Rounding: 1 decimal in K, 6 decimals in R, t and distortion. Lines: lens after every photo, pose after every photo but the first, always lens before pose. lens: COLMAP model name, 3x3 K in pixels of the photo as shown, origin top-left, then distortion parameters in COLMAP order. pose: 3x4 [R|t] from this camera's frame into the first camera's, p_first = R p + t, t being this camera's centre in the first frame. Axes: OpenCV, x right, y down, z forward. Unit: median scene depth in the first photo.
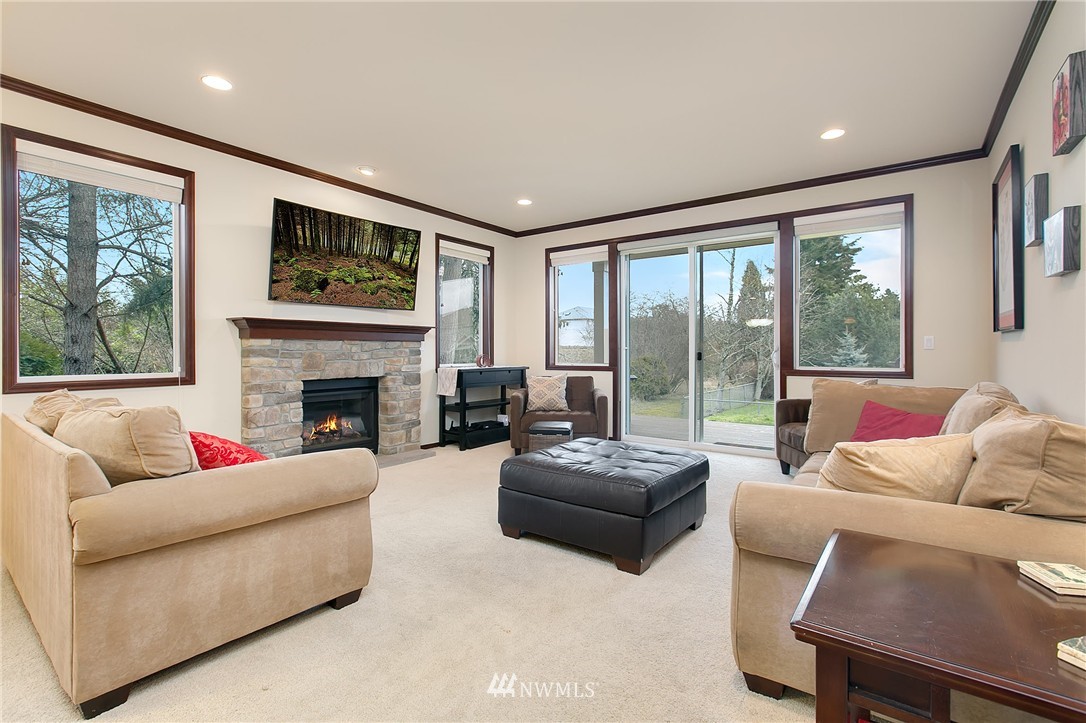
lens RADIAL K [[490.1, 0, 538.1], [0, 490.1, 360.0], [0, 0, 1]] dist [-0.000605, -0.000024]
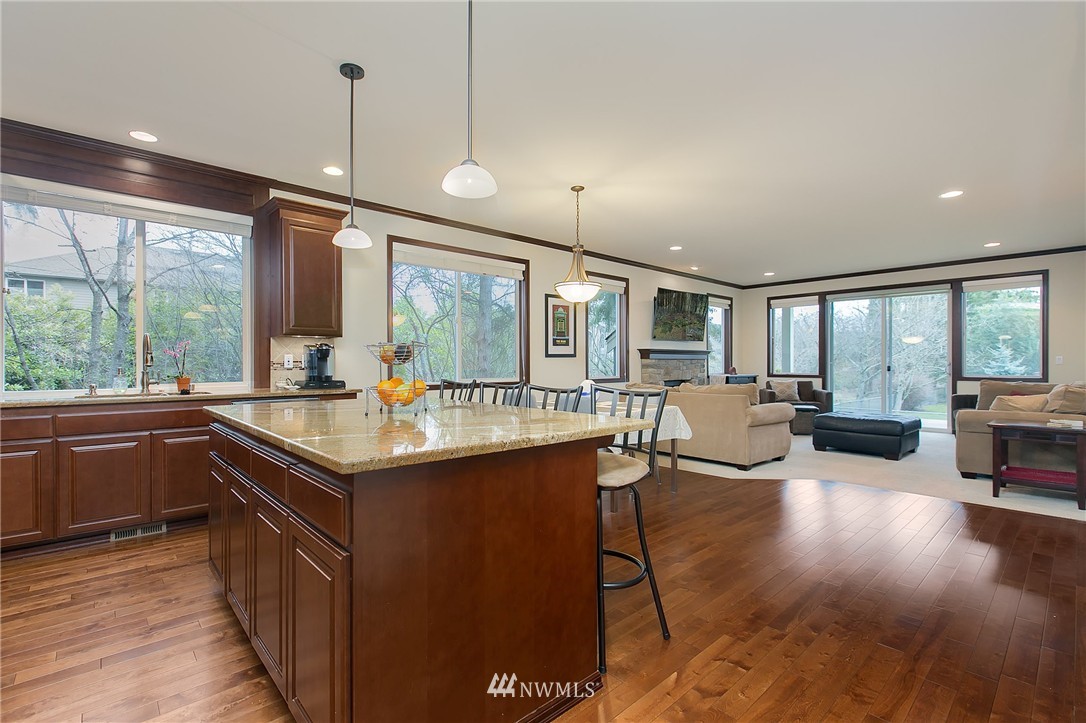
lens RADIAL K [[492.0, 0, 527.2], [0, 492.0, 372.5], [0, 0, 1]] dist [-0.000112, -0.000252]
pose [[0.979275, 0.003748, -0.202499, -0.523700], [-0.003517, 0.999993, 0.001500, 0.007768], [0.202504, -0.000756, 0.979281, -0.830467]]
